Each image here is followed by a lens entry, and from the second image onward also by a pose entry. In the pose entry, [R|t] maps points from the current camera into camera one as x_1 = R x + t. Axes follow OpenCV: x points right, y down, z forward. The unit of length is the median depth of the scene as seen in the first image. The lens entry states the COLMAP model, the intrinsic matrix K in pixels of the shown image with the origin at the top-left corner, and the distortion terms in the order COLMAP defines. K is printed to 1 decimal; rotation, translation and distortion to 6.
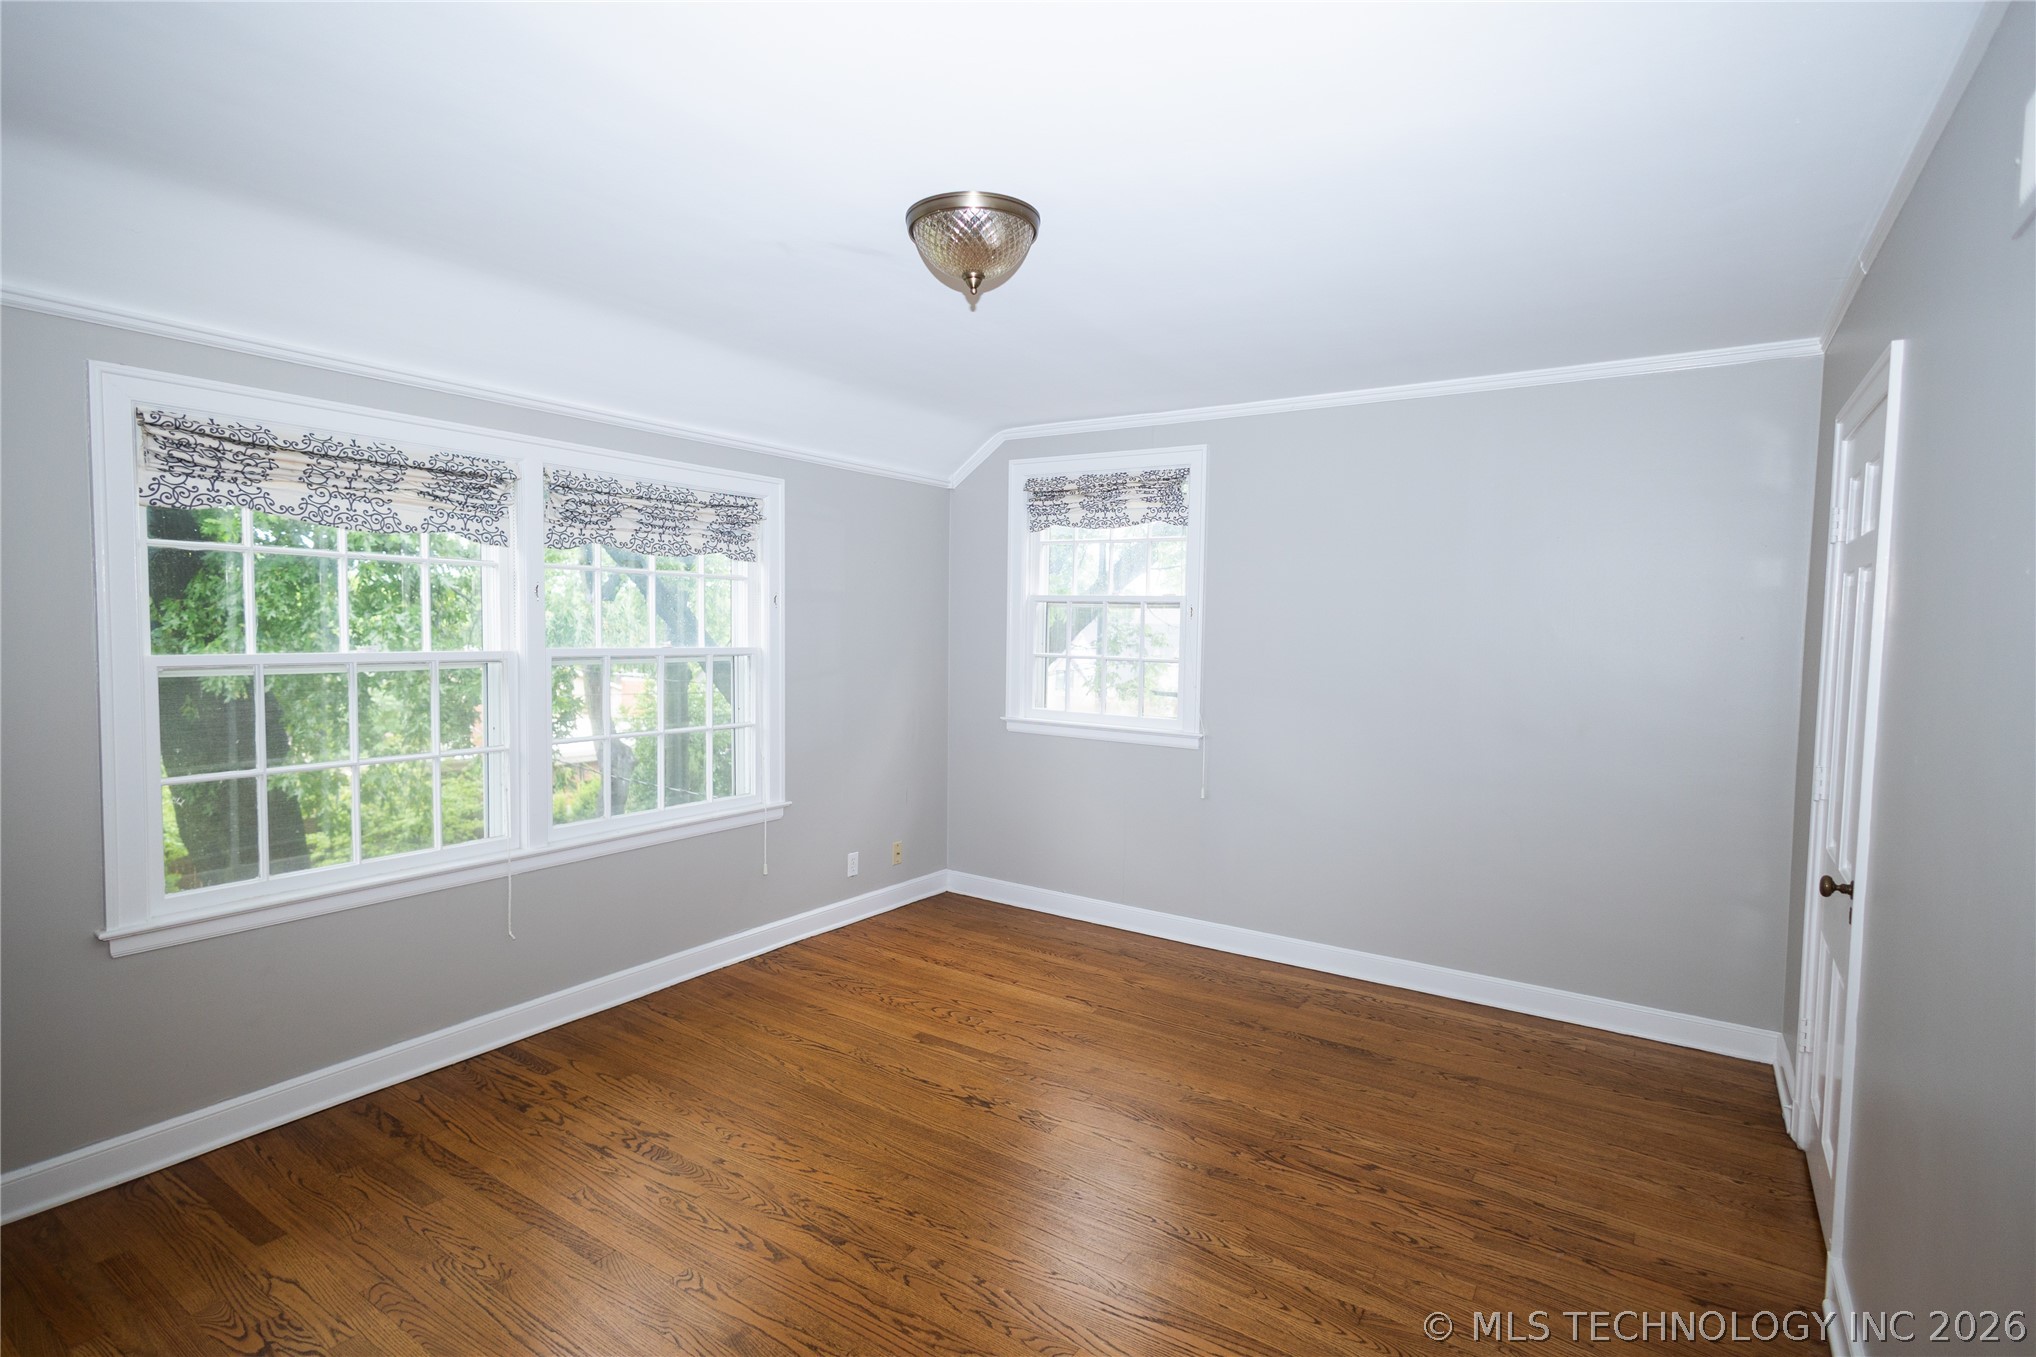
lens RADIAL K [[958.0, 0, 1029.6], [0, 958.0, 680.9], [0, 0, 1]] dist [0.008249, -0.000011]
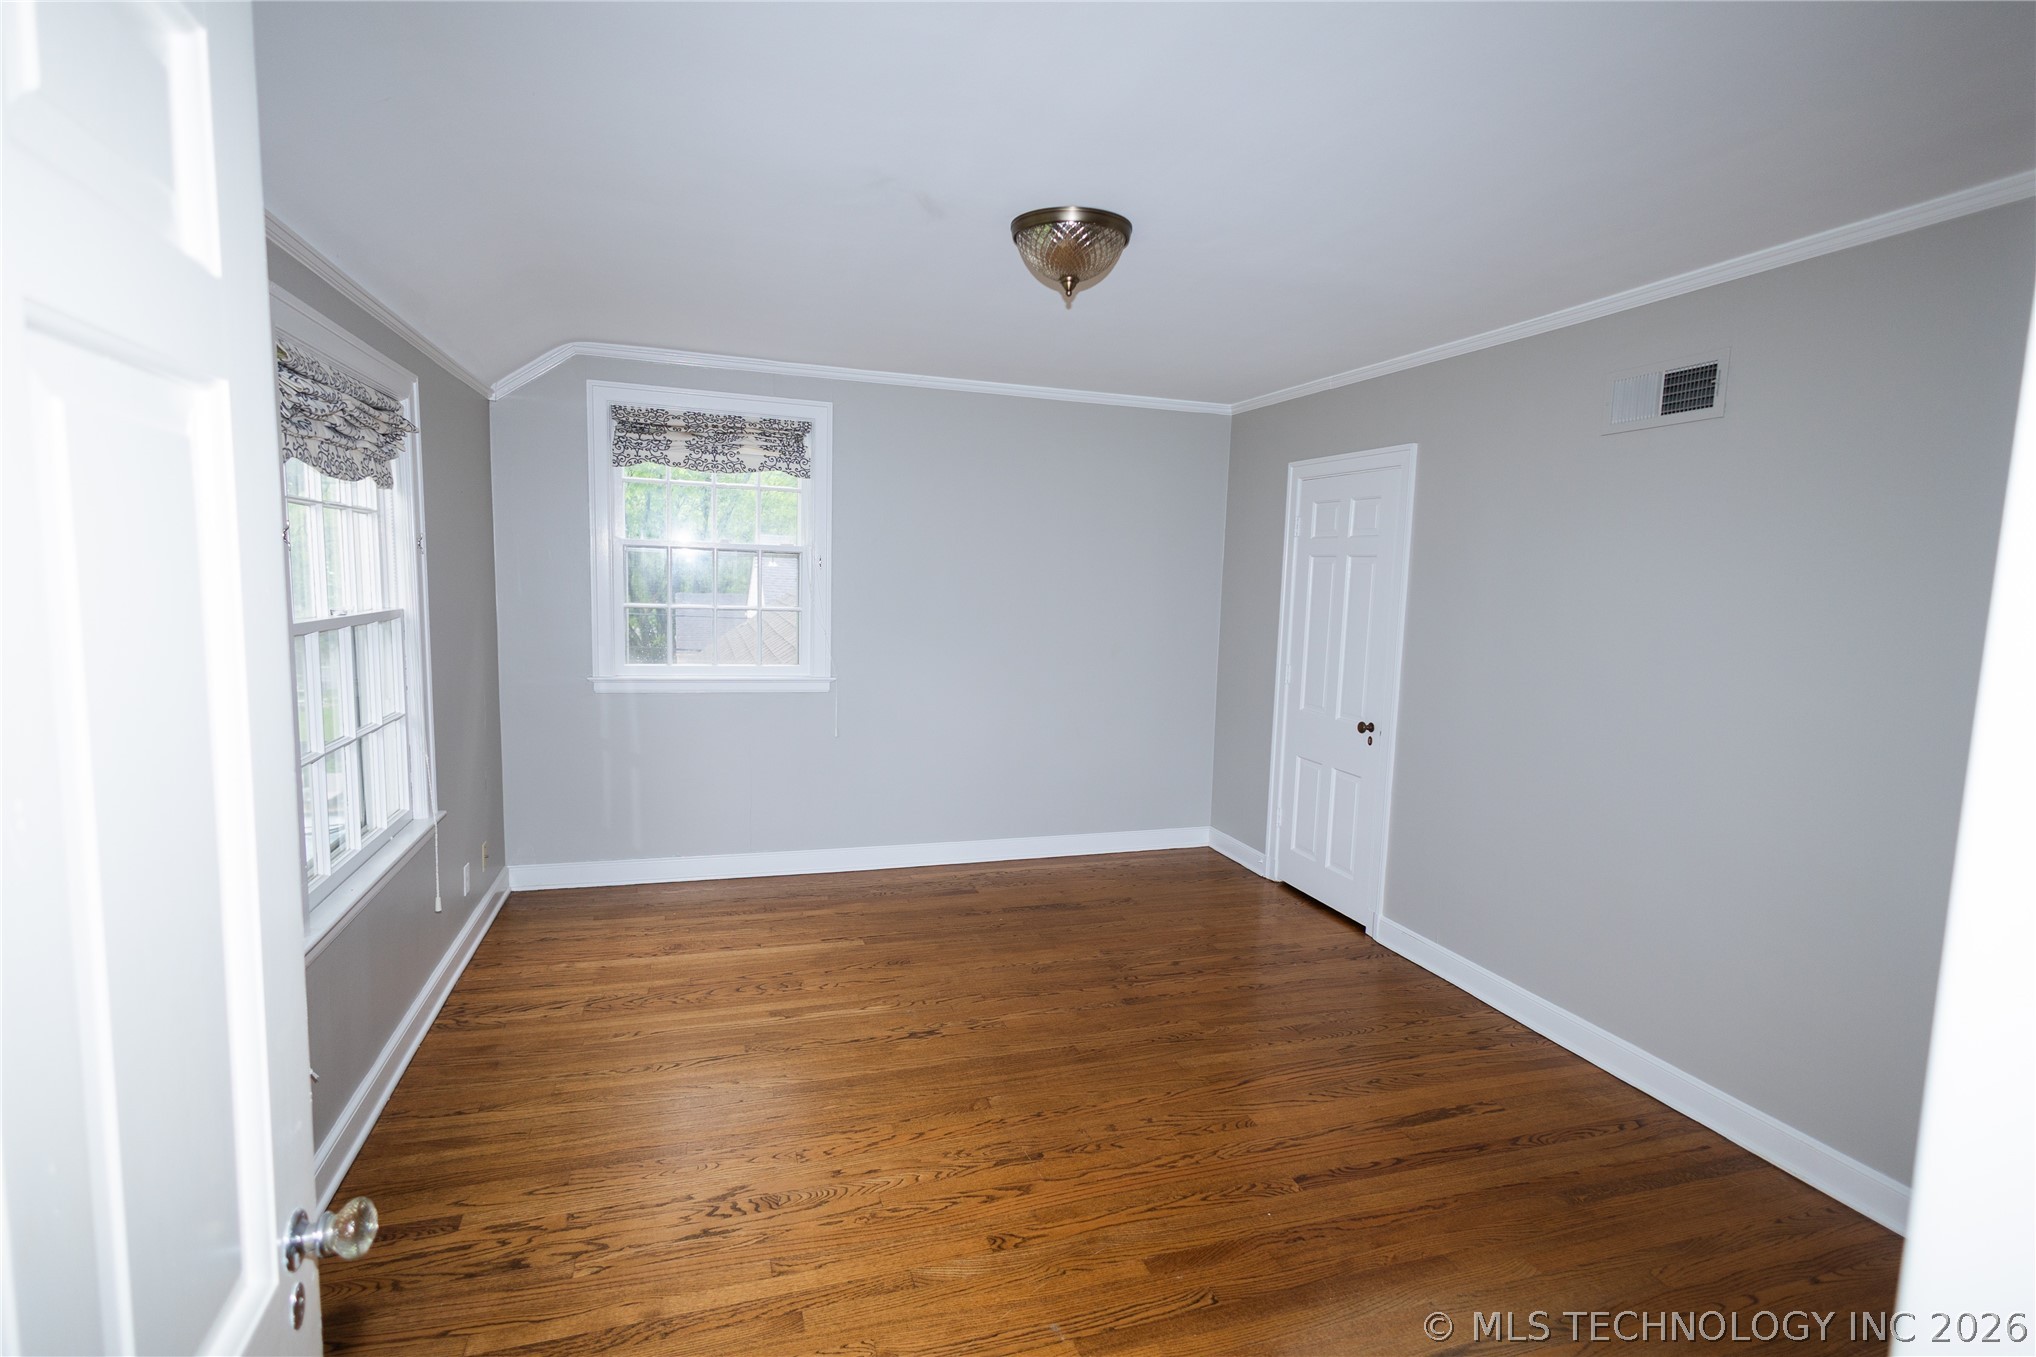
lens RADIAL K [[943.0, 0, 1018.0], [0, 943.0, 678.5], [0, 0, 1]] dist [0.003978, -0.000262]
pose [[0.640852, -0.084887, 0.762957, -0.508747], [0.026659, 0.995729, 0.088392, -0.031862], [-0.767201, -0.036307, 0.640378, 0.173170]]
